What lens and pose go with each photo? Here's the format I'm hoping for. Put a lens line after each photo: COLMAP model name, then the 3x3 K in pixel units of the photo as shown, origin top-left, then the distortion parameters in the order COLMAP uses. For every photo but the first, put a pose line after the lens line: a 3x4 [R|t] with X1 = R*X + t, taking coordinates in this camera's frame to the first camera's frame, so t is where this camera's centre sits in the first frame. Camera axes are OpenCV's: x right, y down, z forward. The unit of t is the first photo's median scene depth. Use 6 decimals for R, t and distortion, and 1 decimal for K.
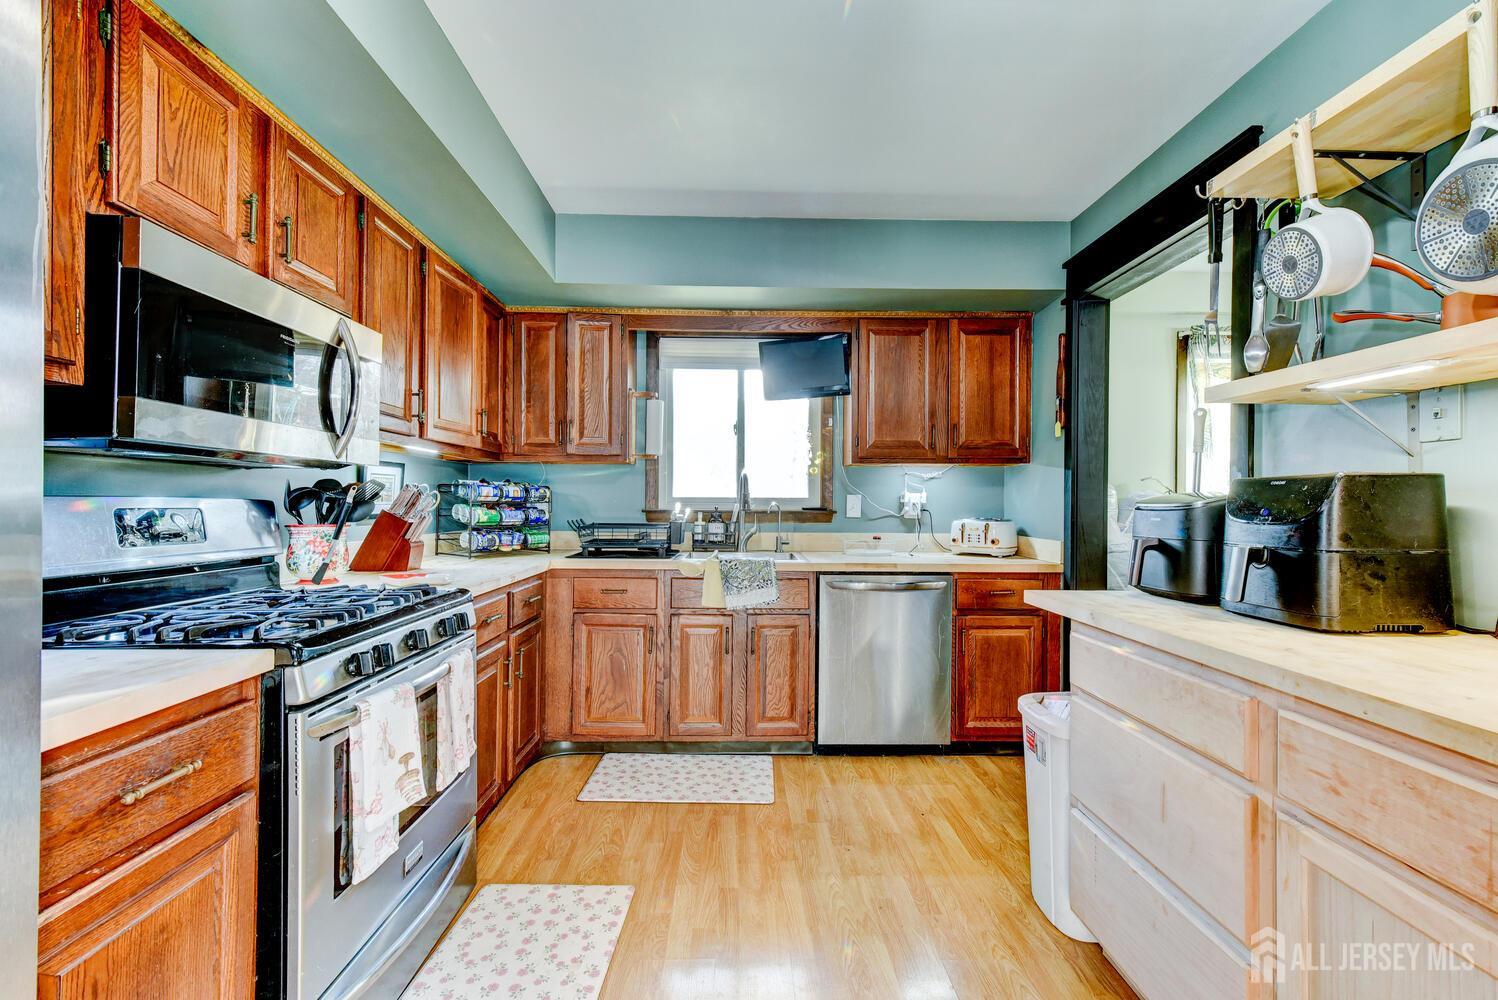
lens RADIAL K [[617.5, 0, 749.0], [0, 617.5, 500.0], [0, 0, 1]] dist [0.018730, 0.000232]
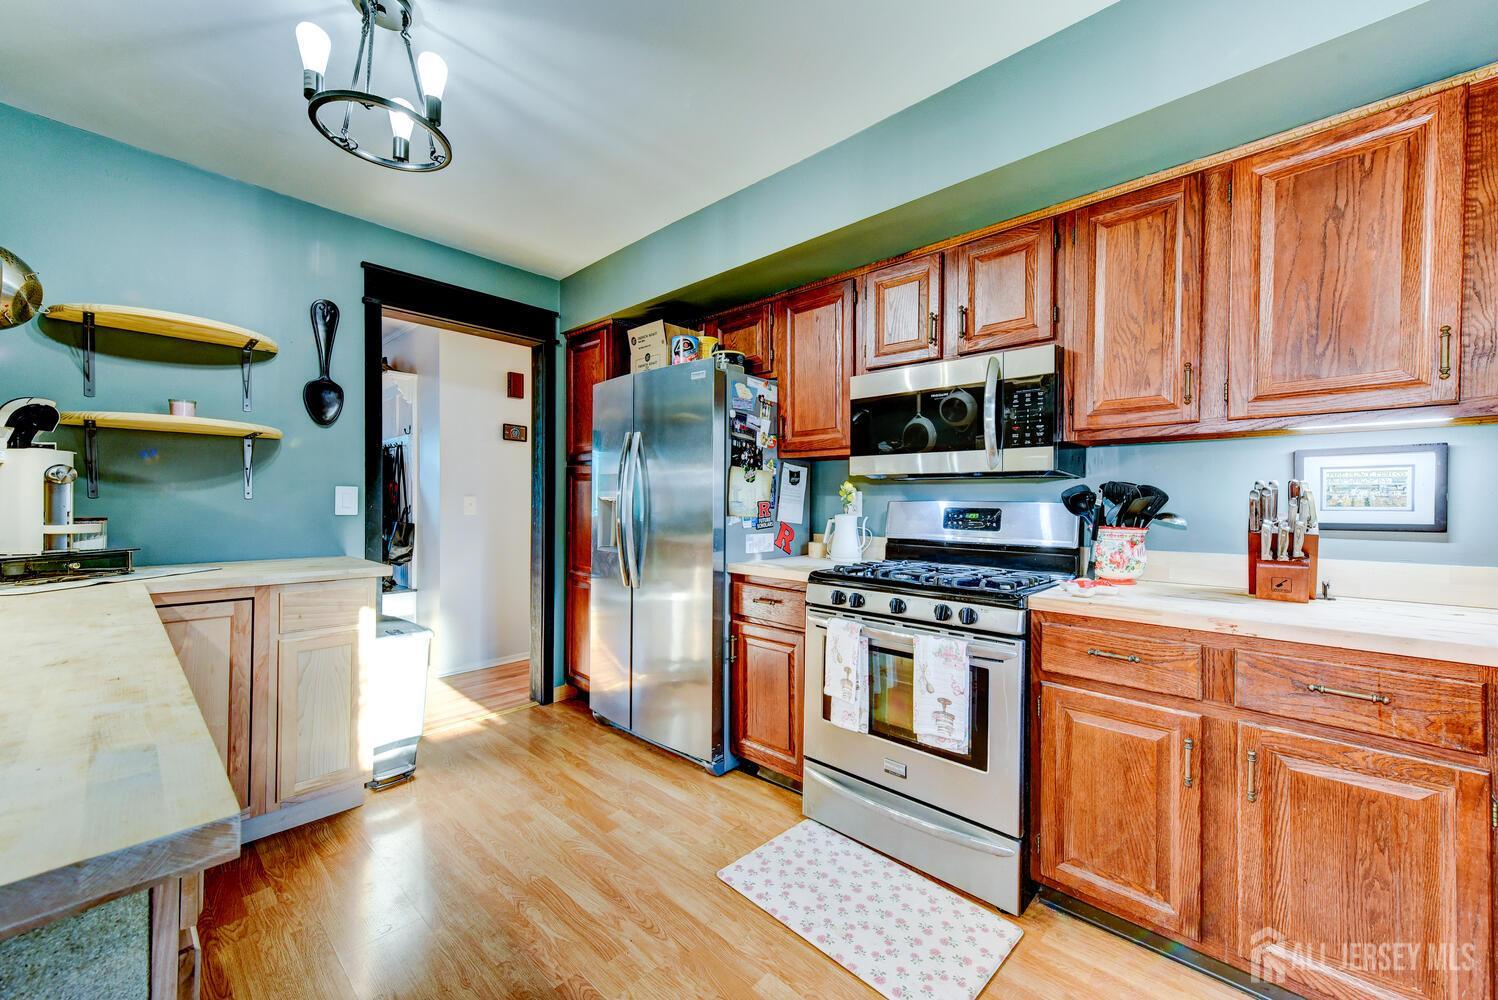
lens RADIAL K [[577.6, 0, 751.8], [0, 577.6, 501.9], [0, 0, 1]] dist [0.001655, 0.006552]
pose [[-0.687975, -0.006400, -0.725706, 0.419188], [-0.005753, 0.999978, -0.003366, 0.006544], [0.725711, 0.001859, -0.687997, 1.176394]]
